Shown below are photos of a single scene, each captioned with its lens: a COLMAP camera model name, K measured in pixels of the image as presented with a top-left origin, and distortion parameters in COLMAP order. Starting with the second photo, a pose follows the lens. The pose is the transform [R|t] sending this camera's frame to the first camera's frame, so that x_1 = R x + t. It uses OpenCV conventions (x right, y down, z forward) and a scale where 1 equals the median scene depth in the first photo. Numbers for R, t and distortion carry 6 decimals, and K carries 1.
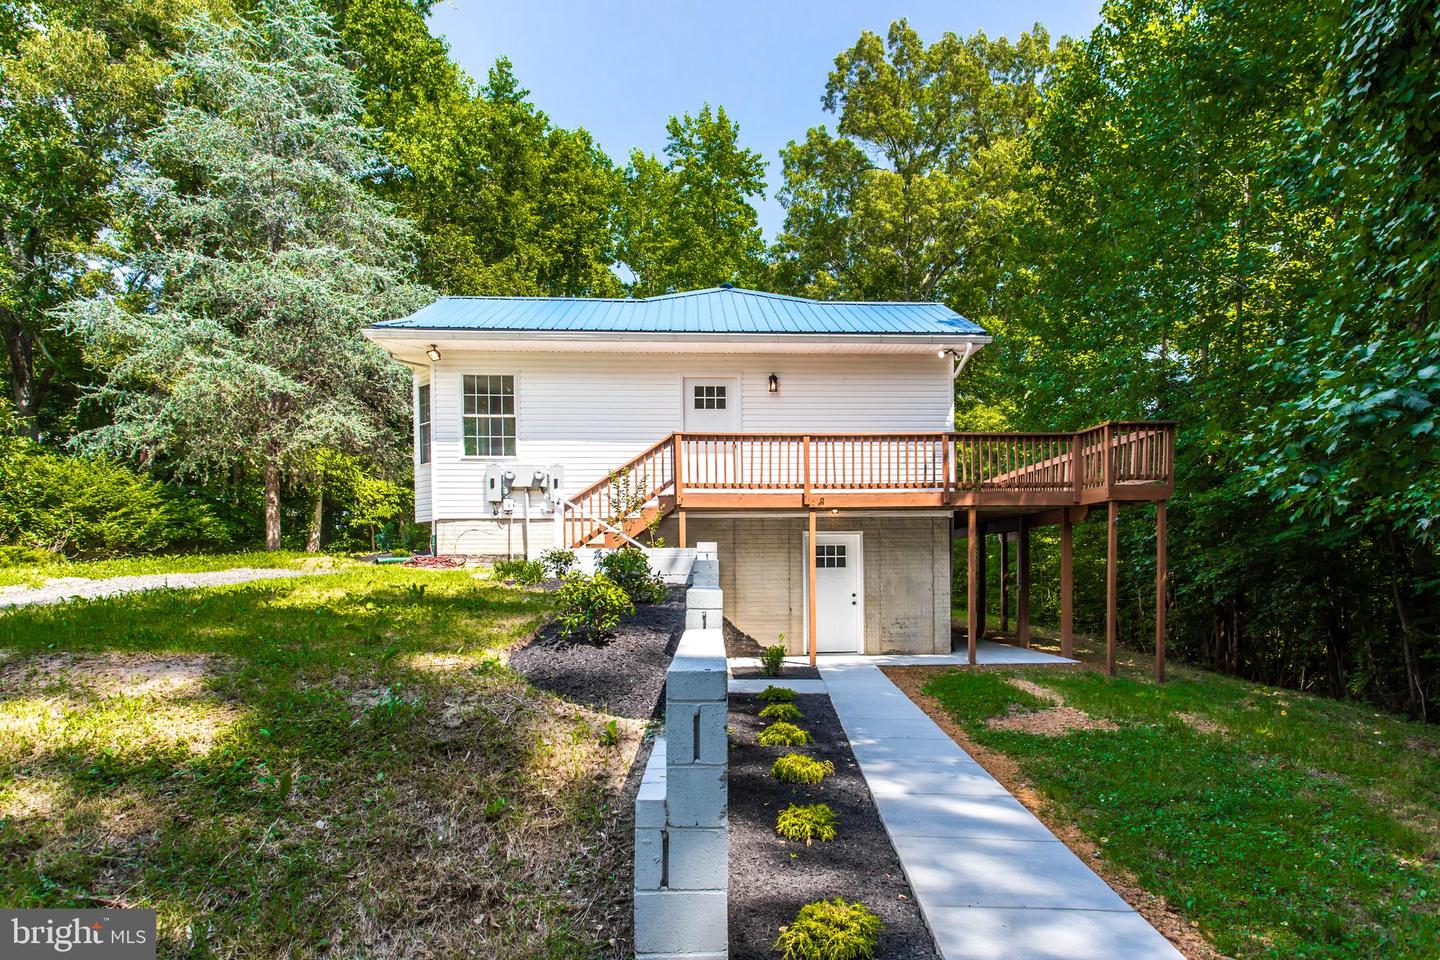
lens RADIAL K [[845.4, 0, 752.7], [0, 845.4, 554.8], [0, 0, 1]] dist [0.002765, 0.001618]
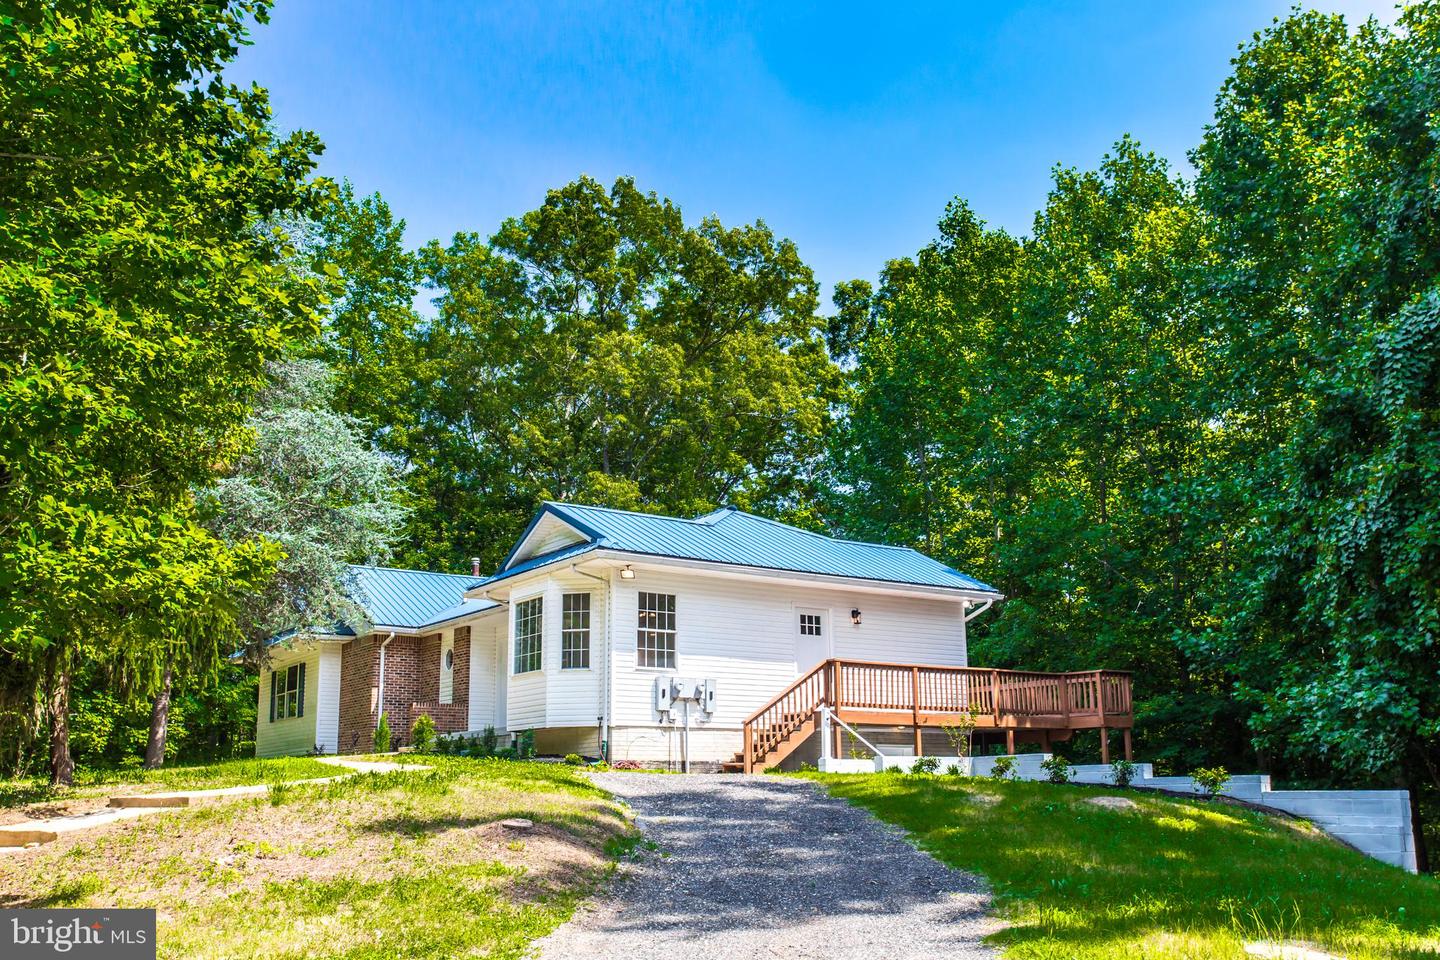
lens RADIAL K [[1359.0, 0, 716.8], [0, 1359.0, 445.1], [0, 0, 1]] dist [0.021527, 0.006641]
pose [[0.842188, 0.133697, 0.522345, -1.152869], [-0.004744, 0.970570, -0.240773, 0.024949], [-0.539163, 0.200298, 0.818037, -0.506266]]
